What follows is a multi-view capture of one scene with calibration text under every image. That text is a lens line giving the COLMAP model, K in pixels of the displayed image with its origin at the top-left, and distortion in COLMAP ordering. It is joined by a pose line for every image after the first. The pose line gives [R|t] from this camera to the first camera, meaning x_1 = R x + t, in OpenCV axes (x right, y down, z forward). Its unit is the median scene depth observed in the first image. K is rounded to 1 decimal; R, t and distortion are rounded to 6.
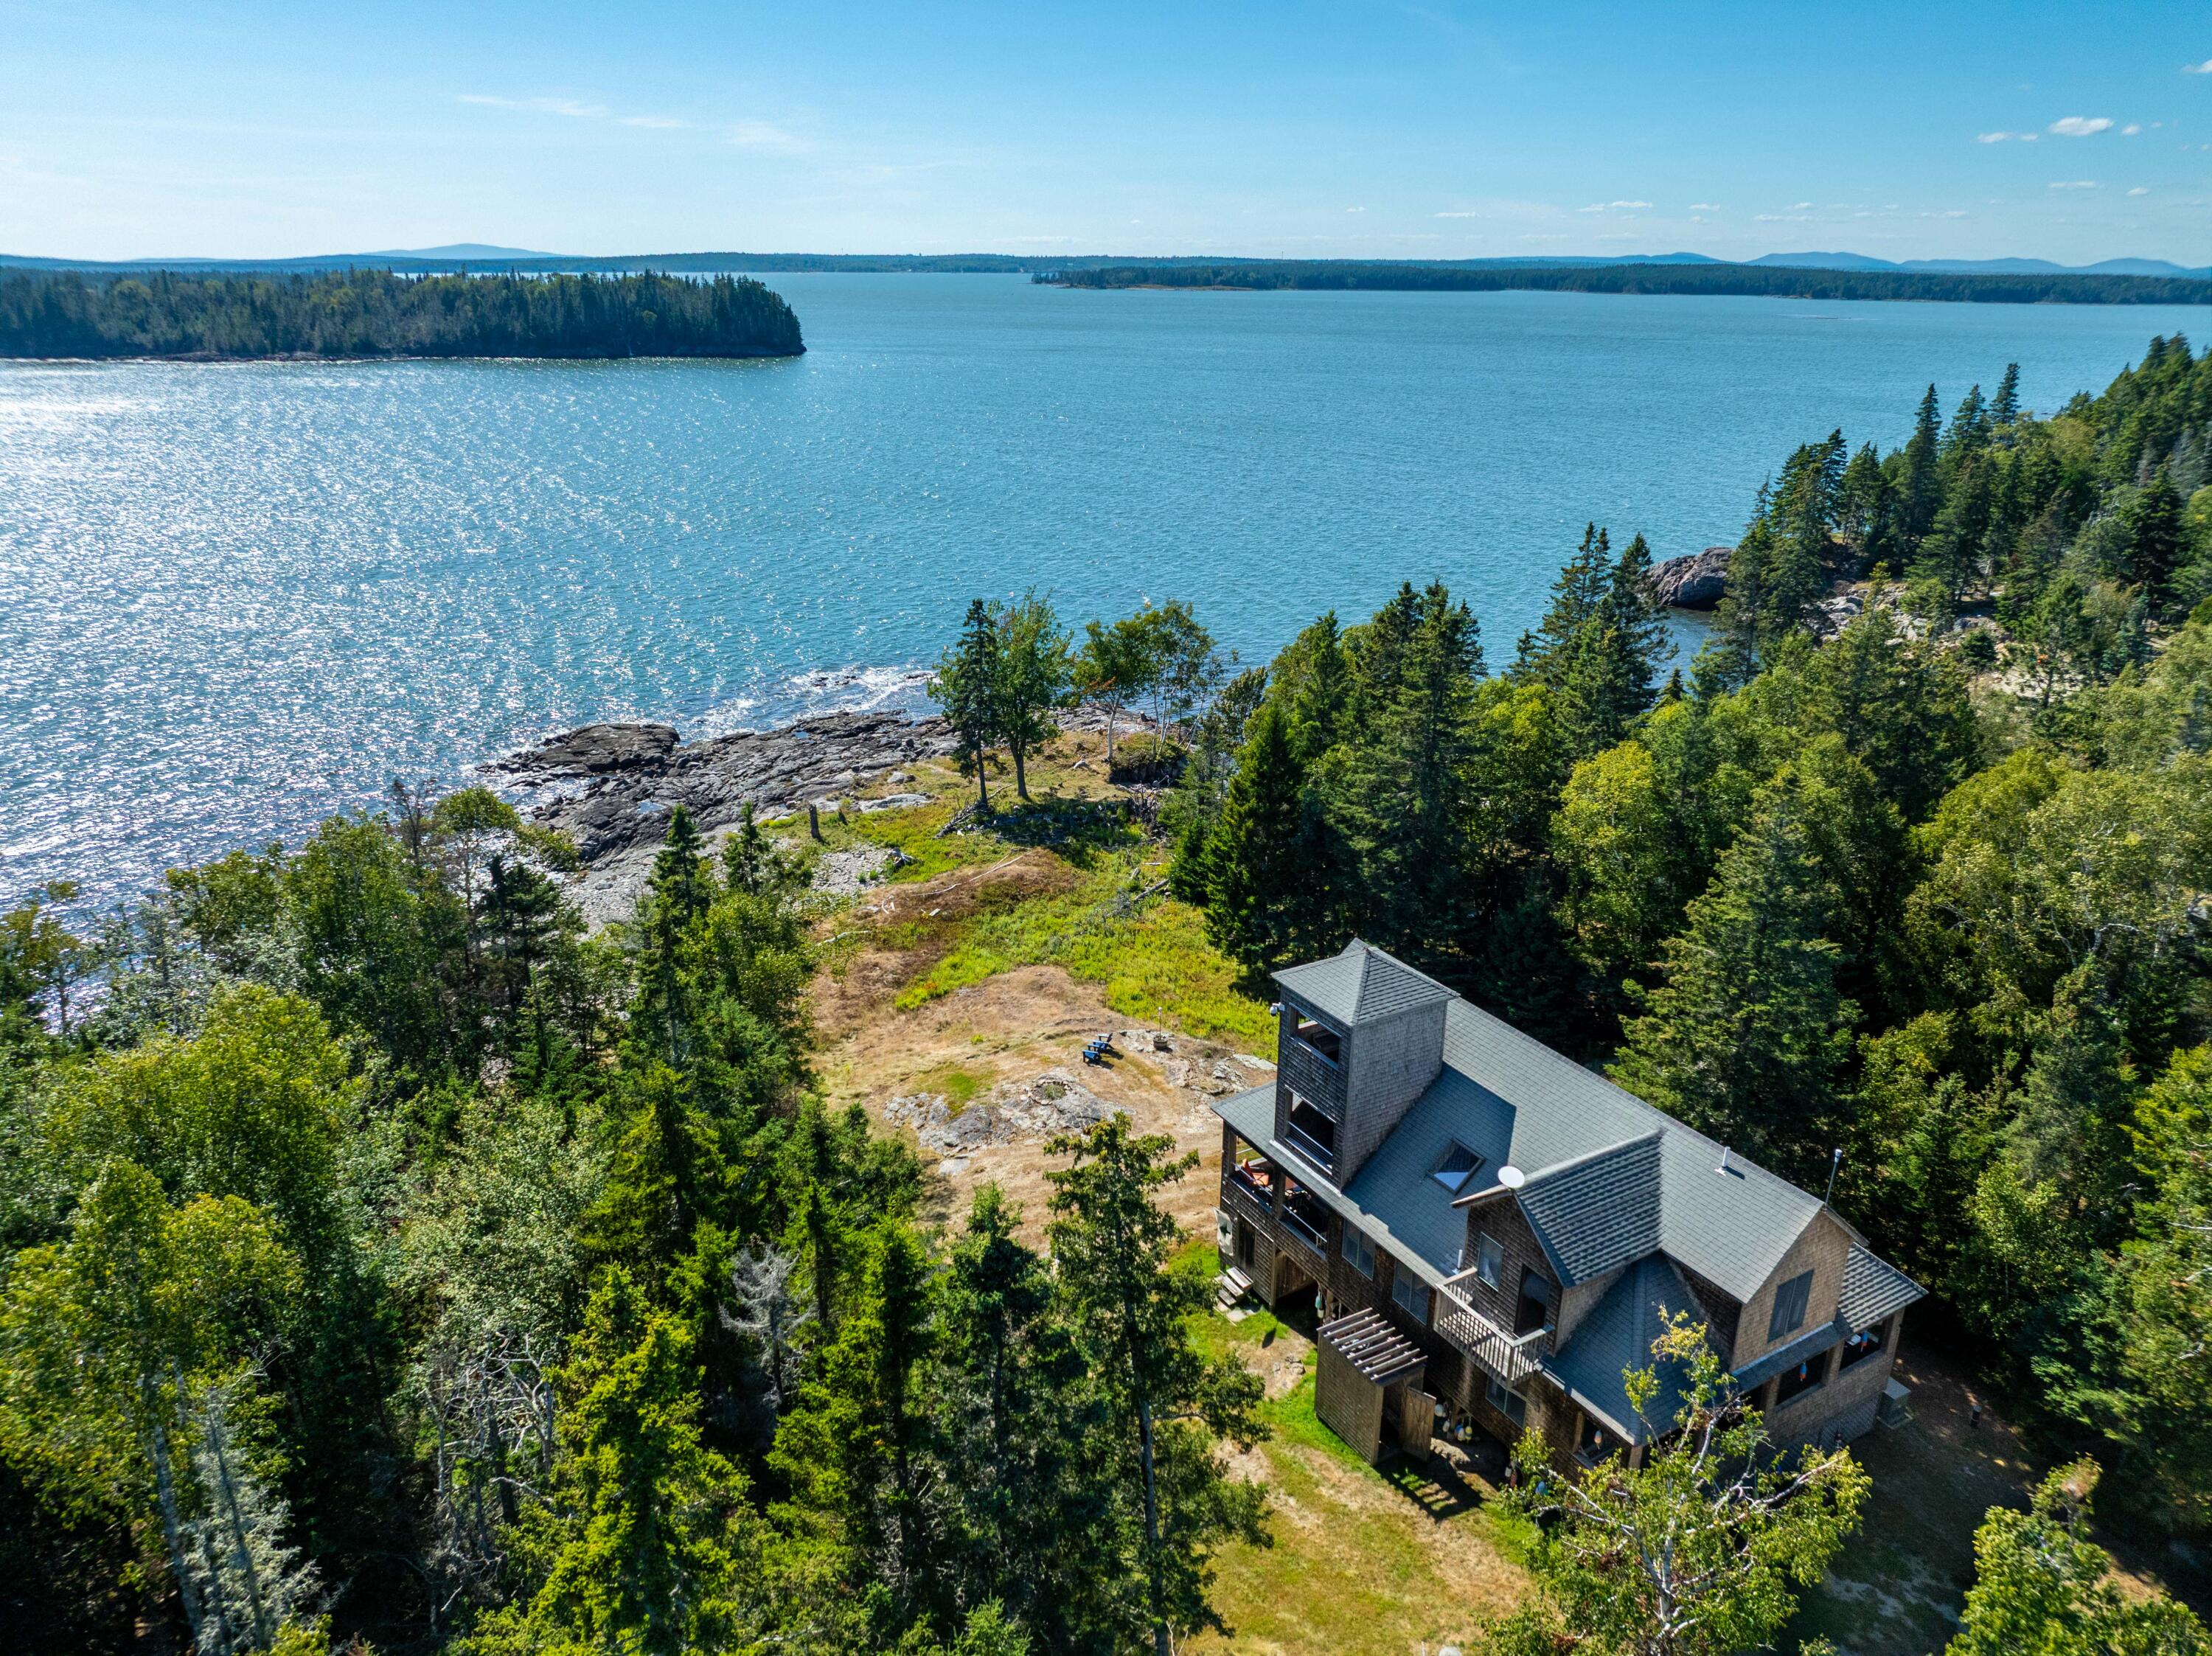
lens RADIAL K [[1556.0, 0, 1106.1], [0, 1556.0, 815.9], [0, 0, 1]] dist [-0.001800, -0.079916]
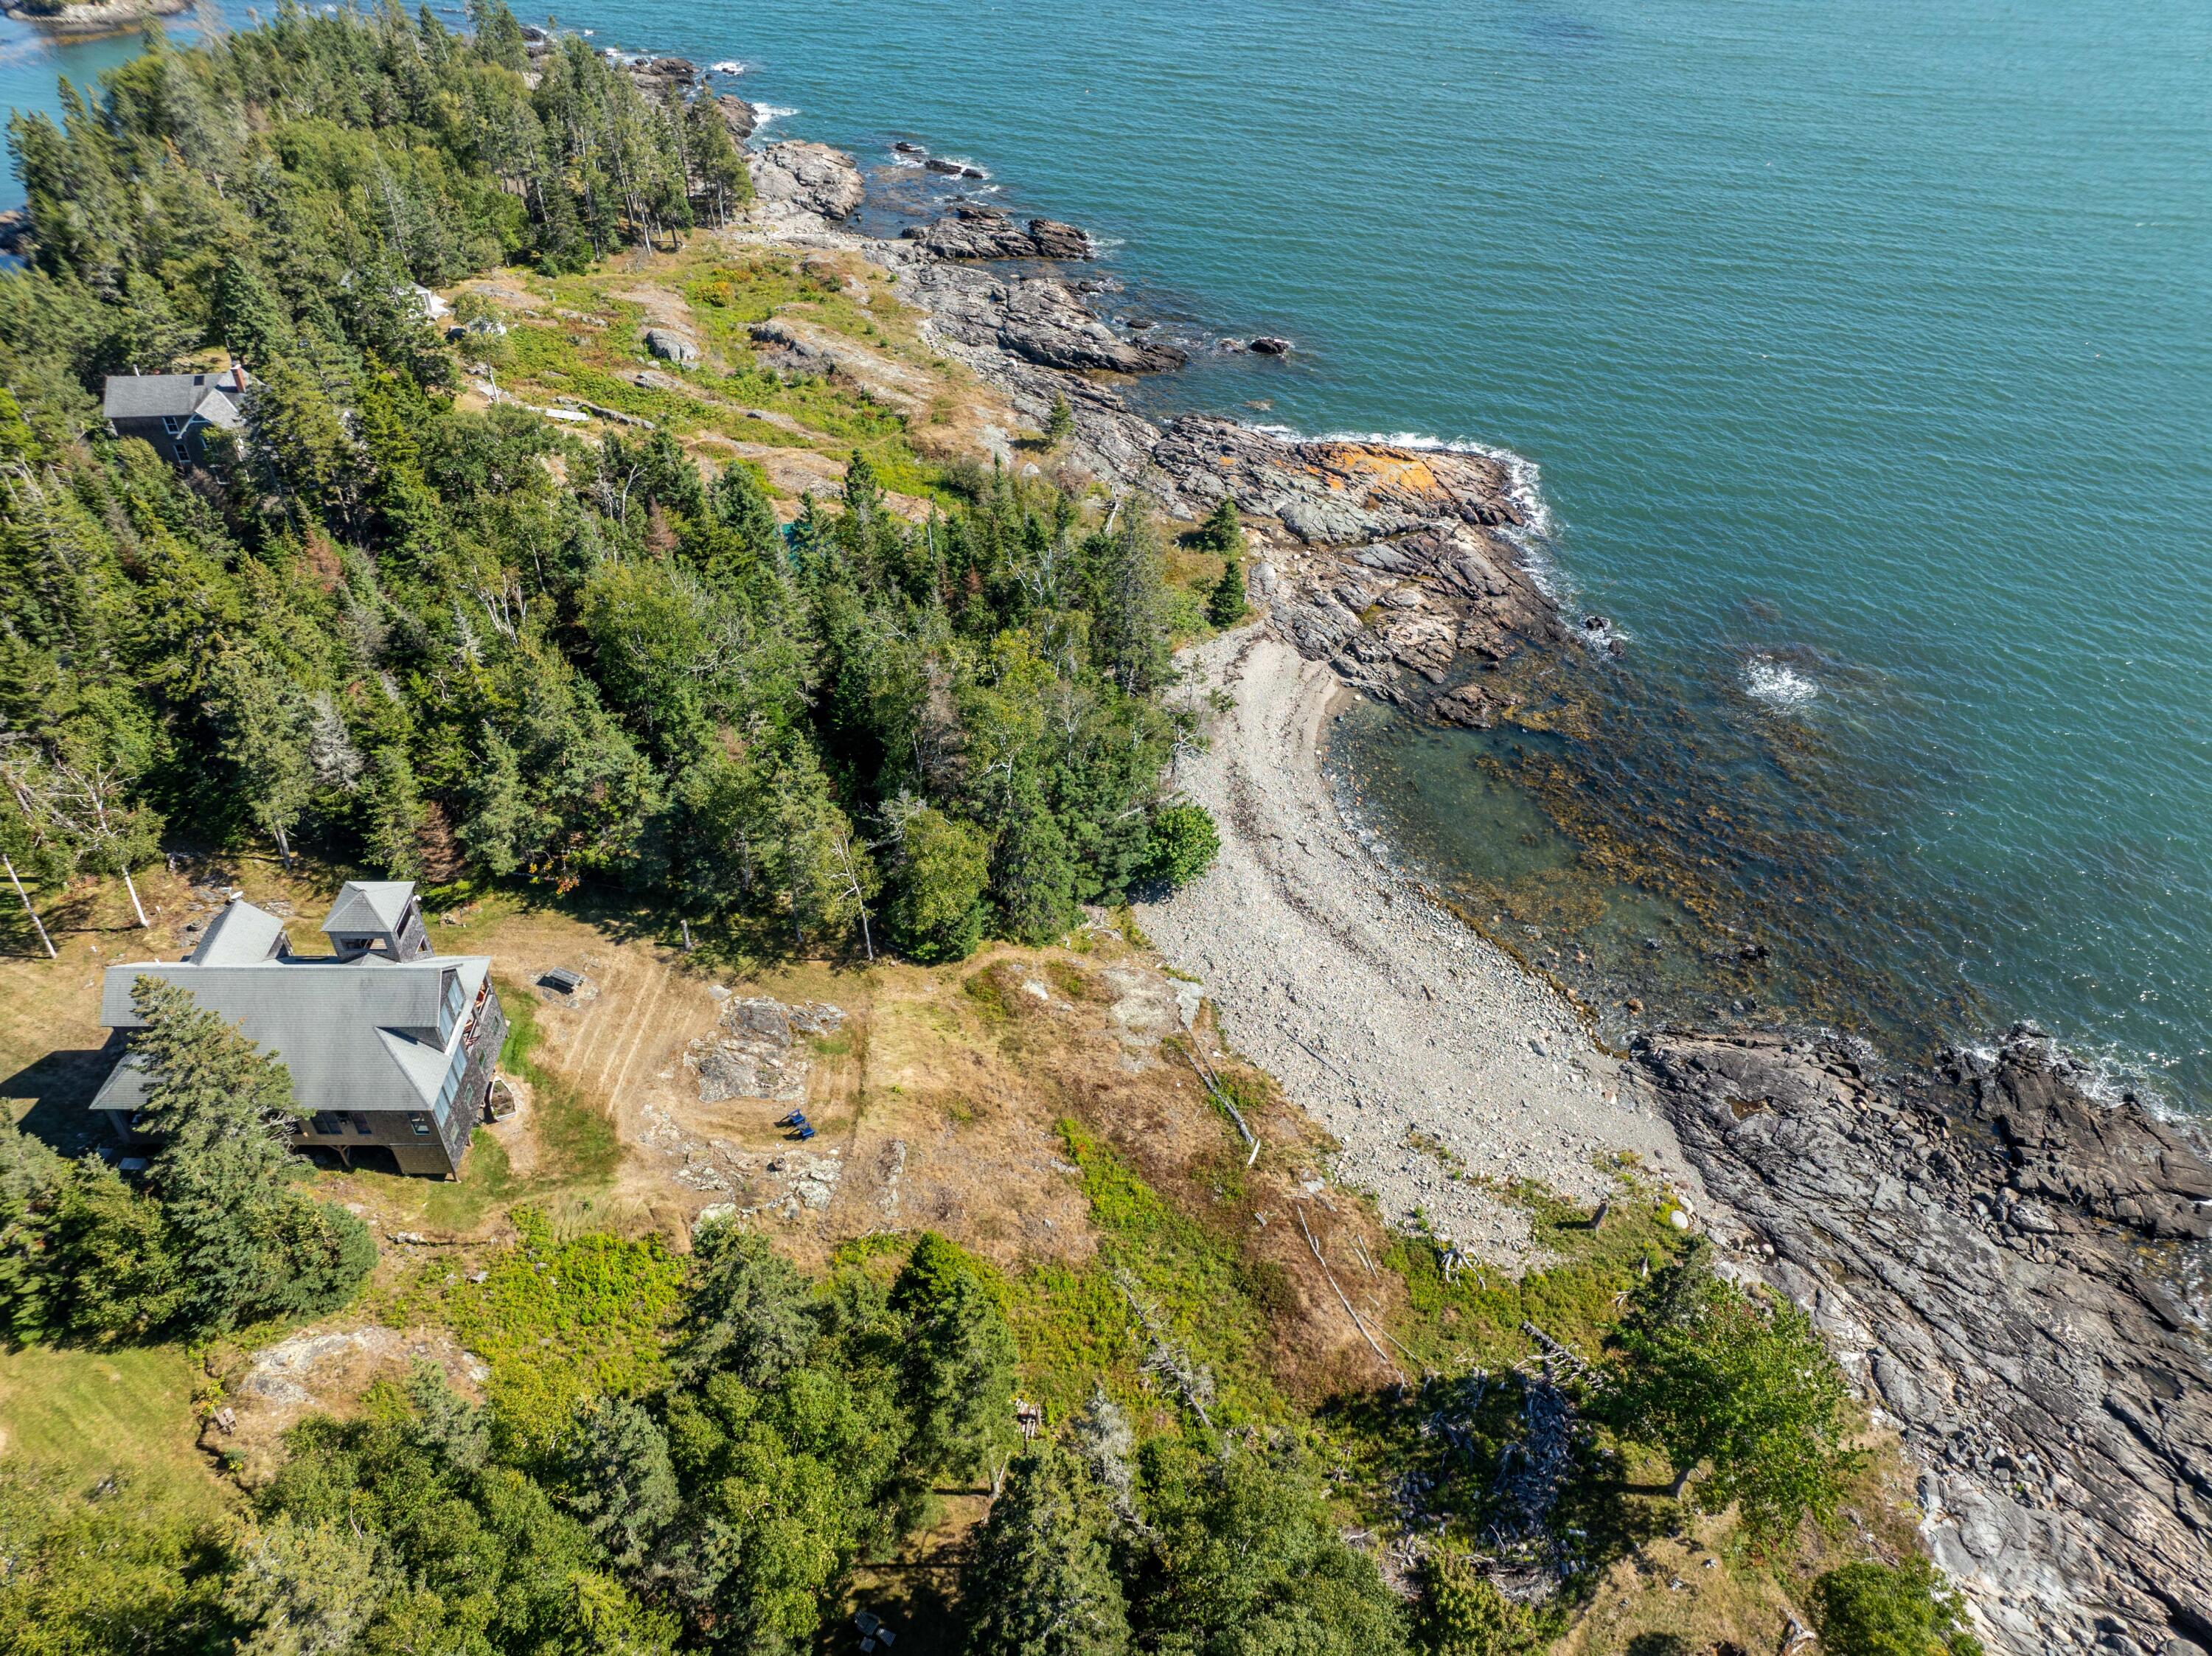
lens RADIAL K [[1558.0, 0, 1108.2], [0, 1558.0, 826.6], [0, 0, 1]] dist [-0.031838, -0.007005]
pose [[-0.485822, 0.548526, -0.680512, 0.371972], [-0.311328, 0.618908, 0.721129, -0.613563], [0.816732, 0.562203, -0.129907, 0.756616]]
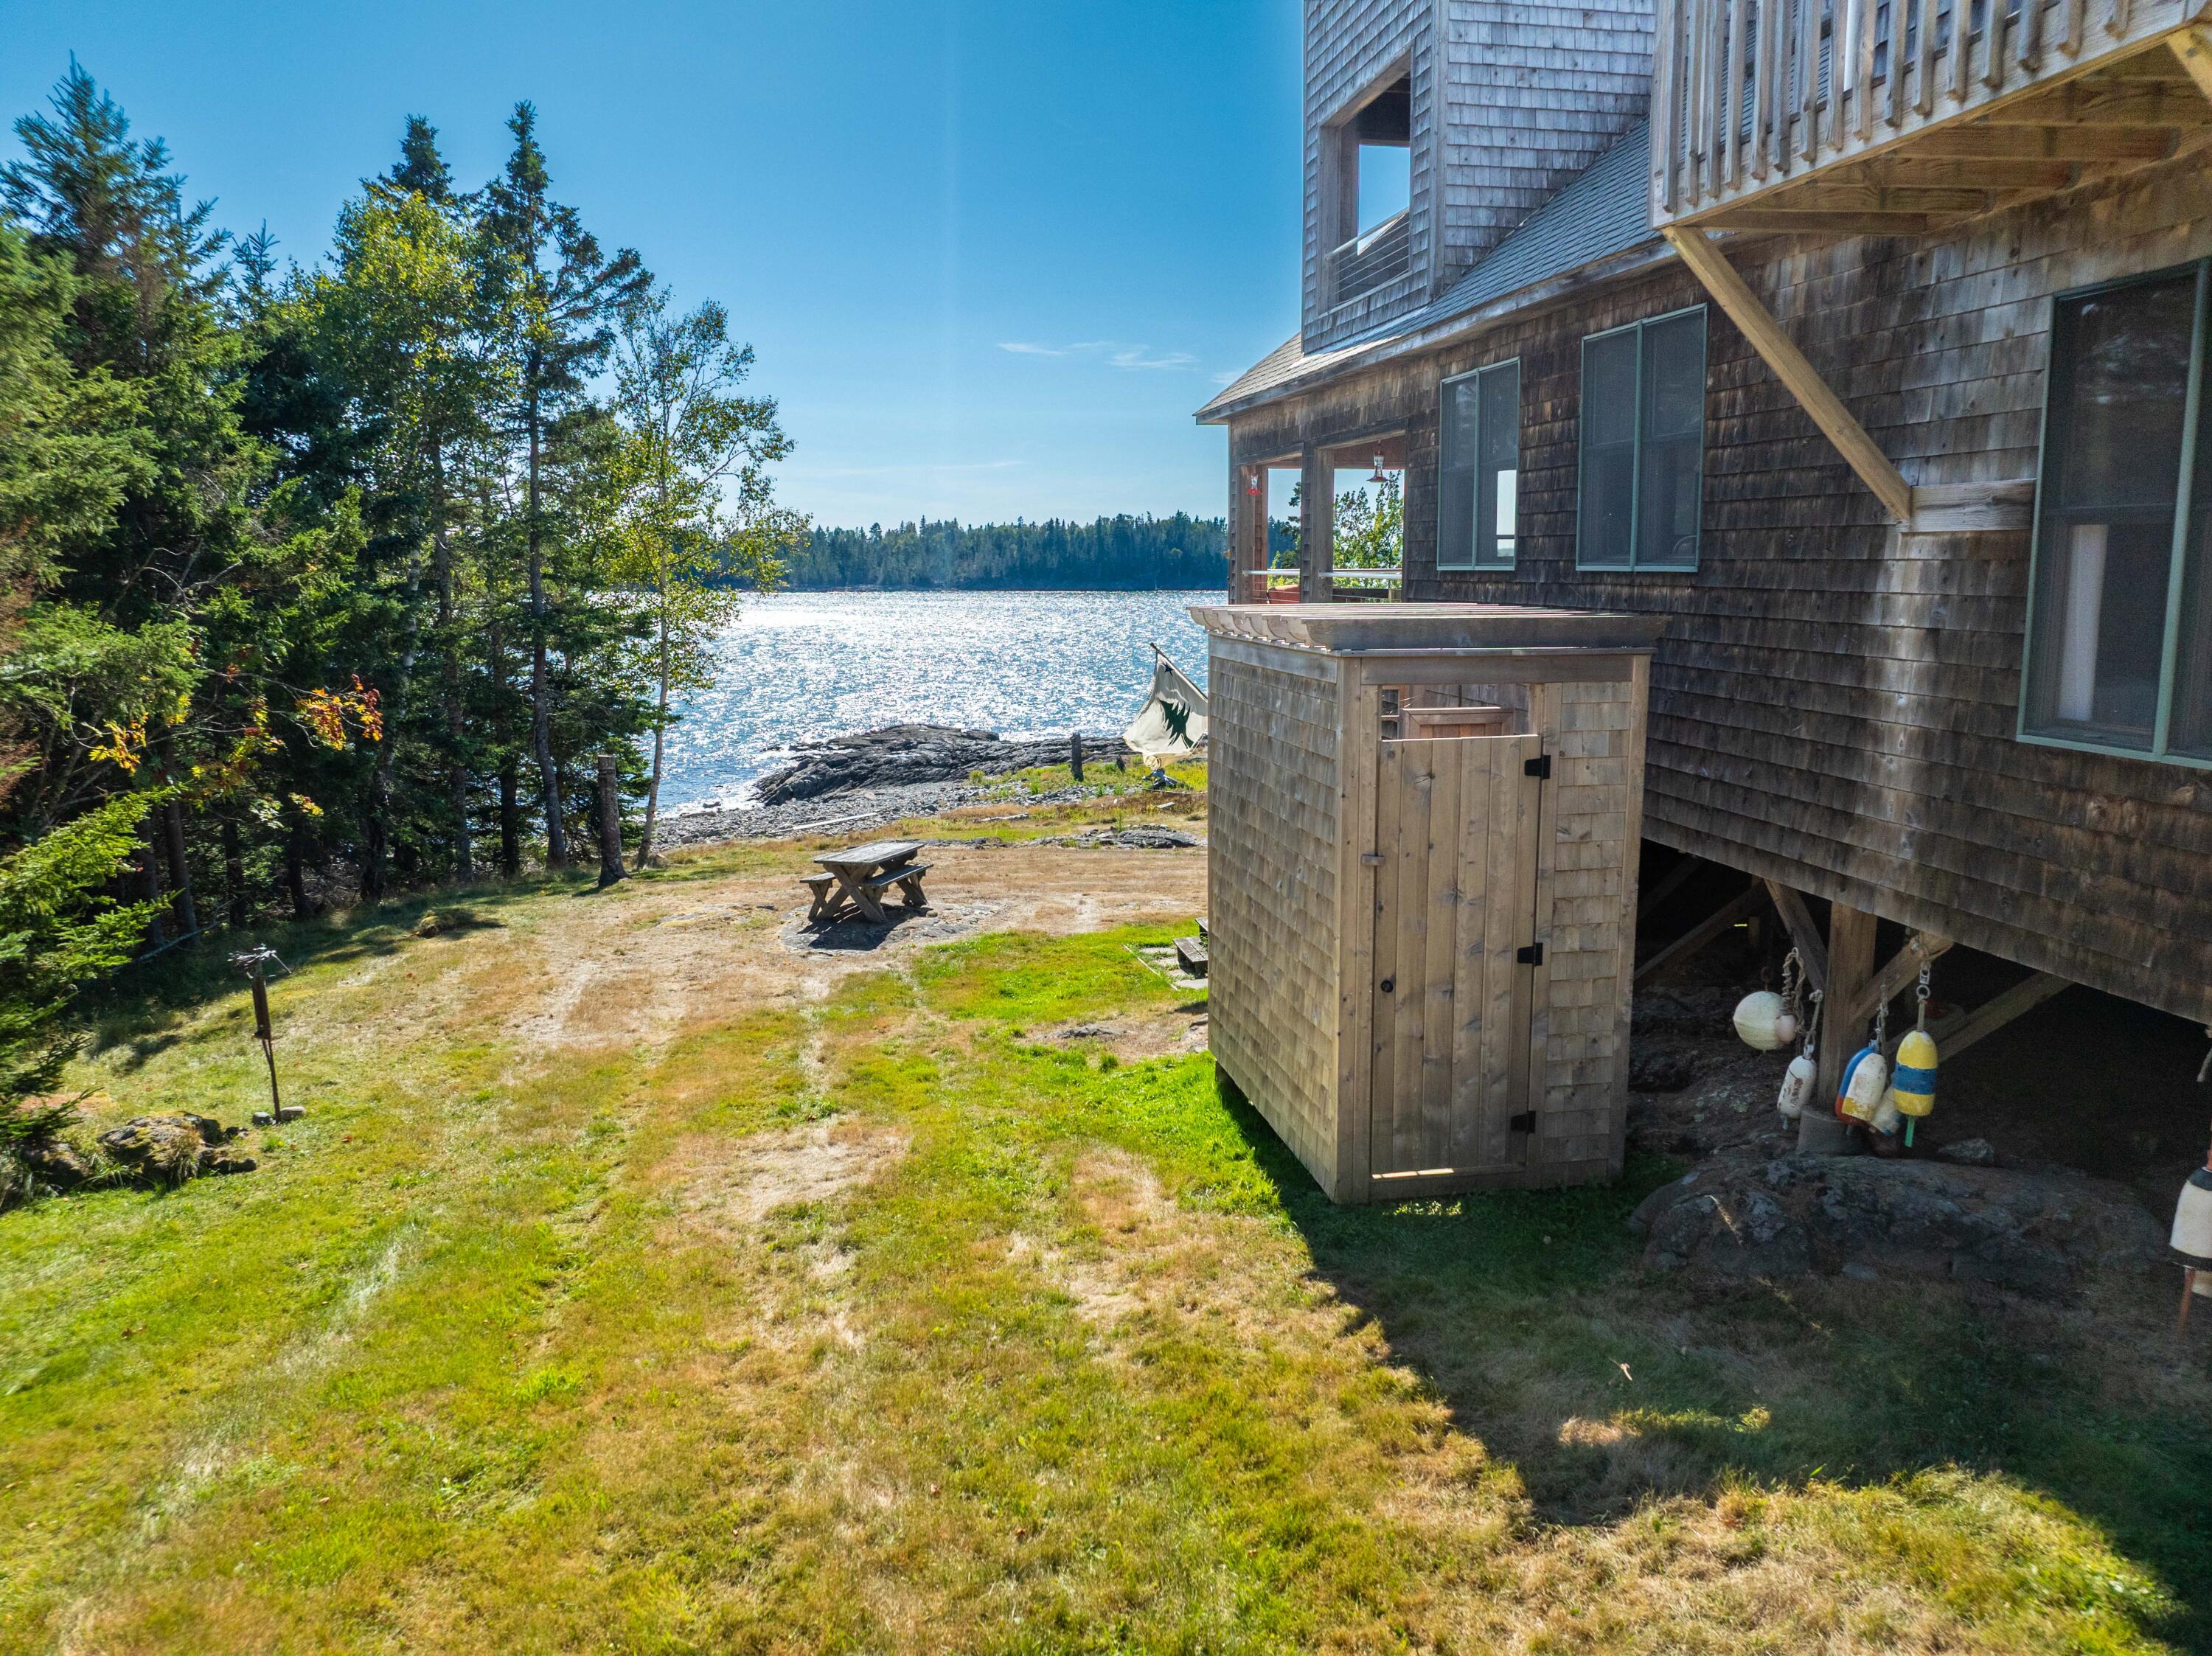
lens RADIAL K [[1558.0, 0, 1108.2], [0, 1558.0, 826.6], [0, 0, 1]] dist [-0.031838, -0.007005]
pose [[0.943522, 0.041338, -0.328721, 0.075128], [-0.097330, 0.982990, -0.155750, 0.149188], [0.316691, 0.178948, 0.931496, 0.296528]]
